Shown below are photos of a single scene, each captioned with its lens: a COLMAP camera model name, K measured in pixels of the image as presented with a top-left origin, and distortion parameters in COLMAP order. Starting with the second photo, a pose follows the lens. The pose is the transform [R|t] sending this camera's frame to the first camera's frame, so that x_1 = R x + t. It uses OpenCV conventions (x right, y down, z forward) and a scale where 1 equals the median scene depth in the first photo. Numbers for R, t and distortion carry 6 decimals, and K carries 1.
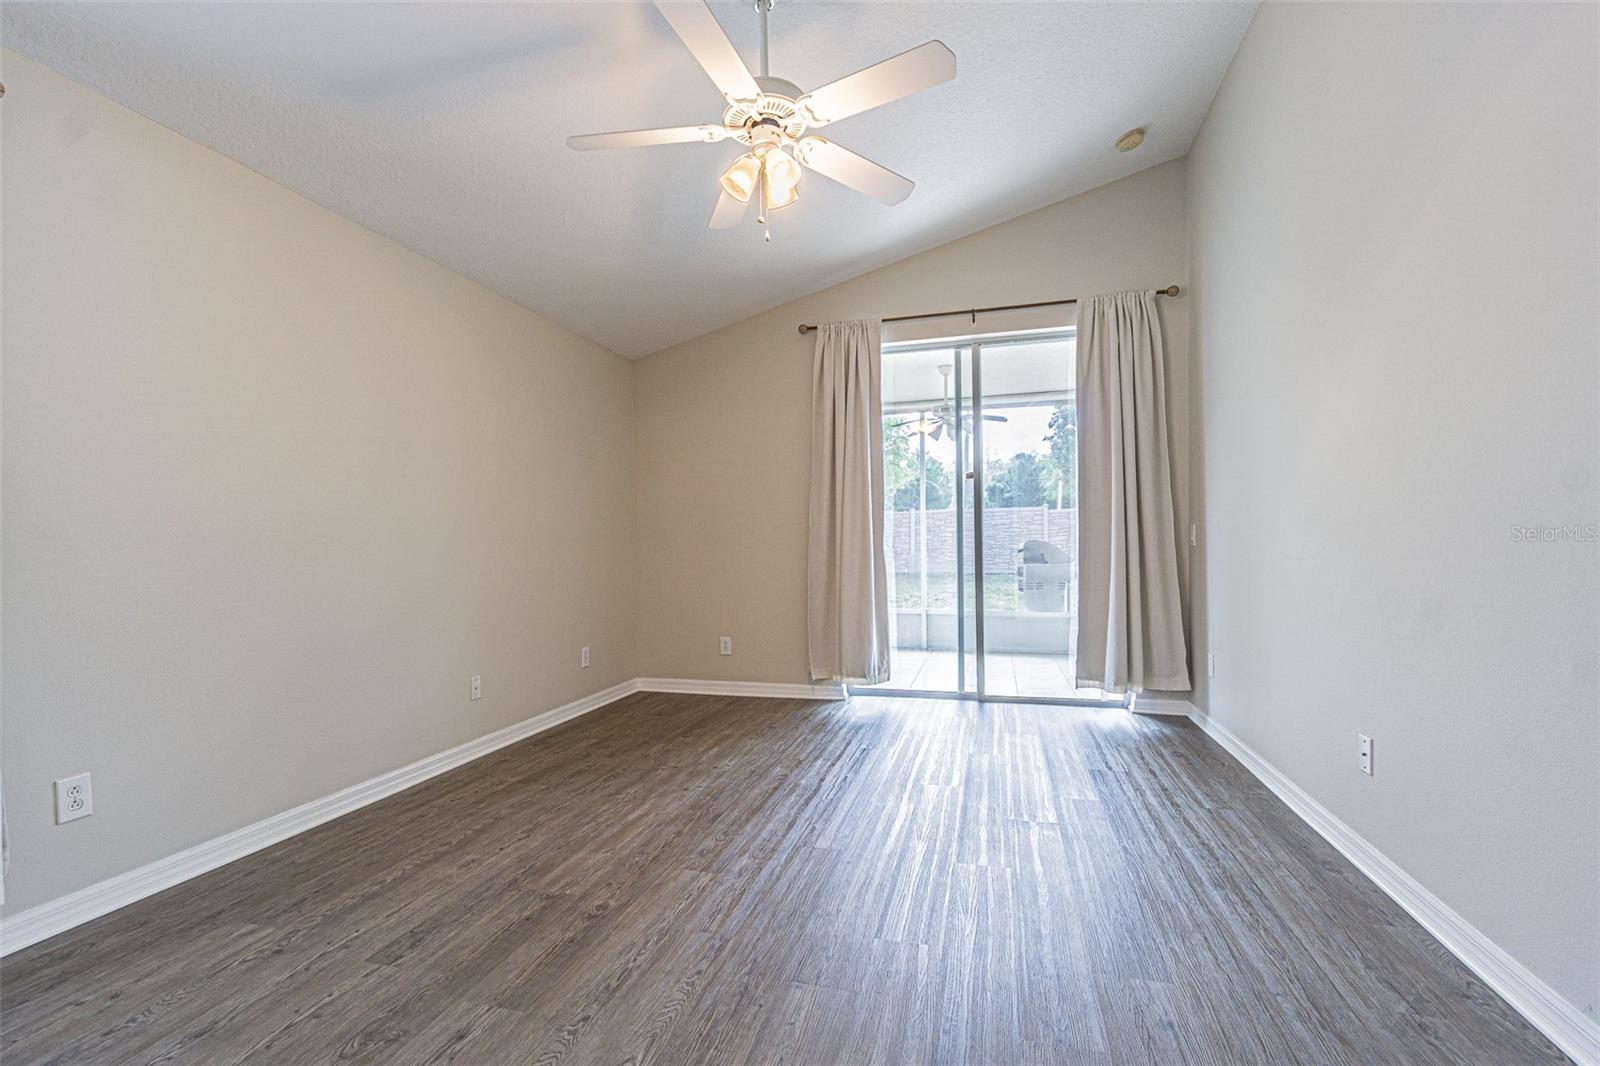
lens RADIAL K [[690.0, 0, 795.3], [0, 690.0, 527.6], [0, 0, 1]] dist [-0.003442, 0.000191]
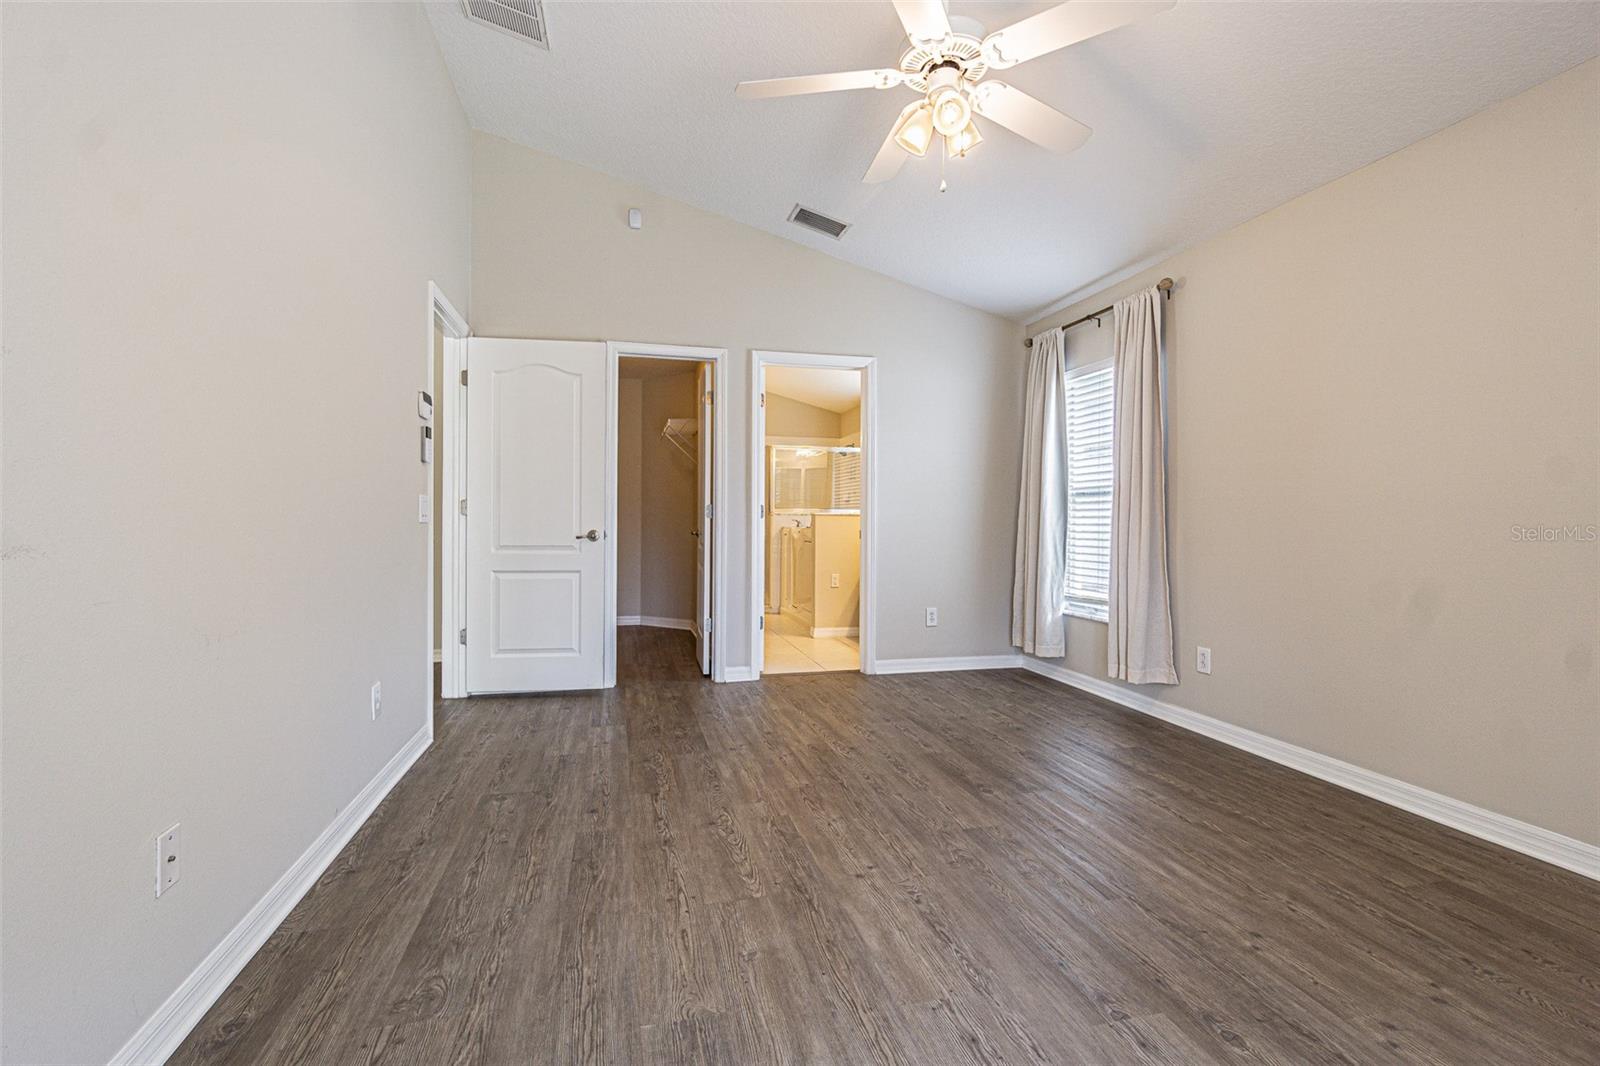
lens RADIAL K [[690.0, 0, 795.3], [0, 690.0, 527.6], [0, 0, 1]] dist [-0.003442, 0.000191]
pose [[-0.860990, 0.015052, -0.508398, 0.516456], [0.019410, 0.999806, -0.003271, 0.033844], [0.508251, -0.012685, -0.861116, 1.450894]]
